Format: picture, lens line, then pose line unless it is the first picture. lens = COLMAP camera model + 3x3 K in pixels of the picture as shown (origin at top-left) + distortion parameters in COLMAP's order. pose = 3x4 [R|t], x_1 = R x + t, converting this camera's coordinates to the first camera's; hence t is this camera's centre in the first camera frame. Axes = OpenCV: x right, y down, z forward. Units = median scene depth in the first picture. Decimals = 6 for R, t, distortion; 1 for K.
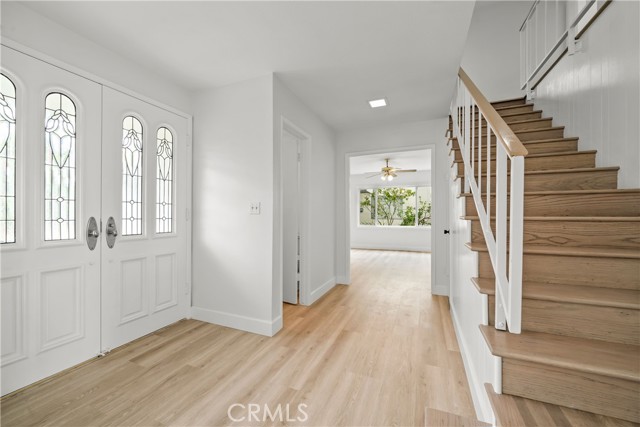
lens RADIAL K [[256.6, 0, 320.3], [0, 256.6, 211.0], [0, 0, 1]] dist [-0.034281, -0.000035]
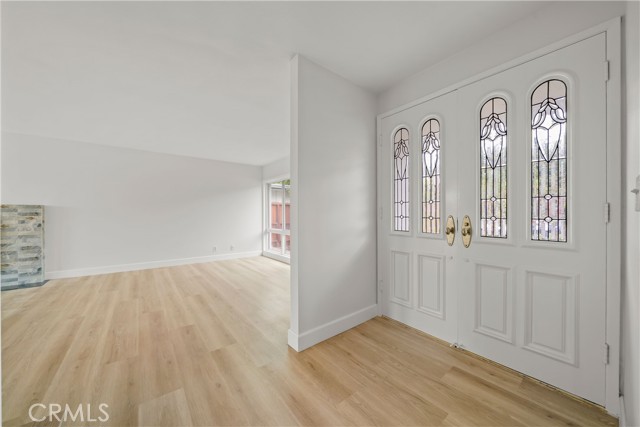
lens RADIAL K [[225.7, 0, 317.1], [0, 225.7, 211.4], [0, 0, 1]] dist [-0.000899, -0.000113]
pose [[-0.492732, 0.007461, -0.870149, 0.221488], [0.021988, 0.999751, -0.003878, -0.004931], [0.869904, -0.021044, -0.492773, 0.880367]]
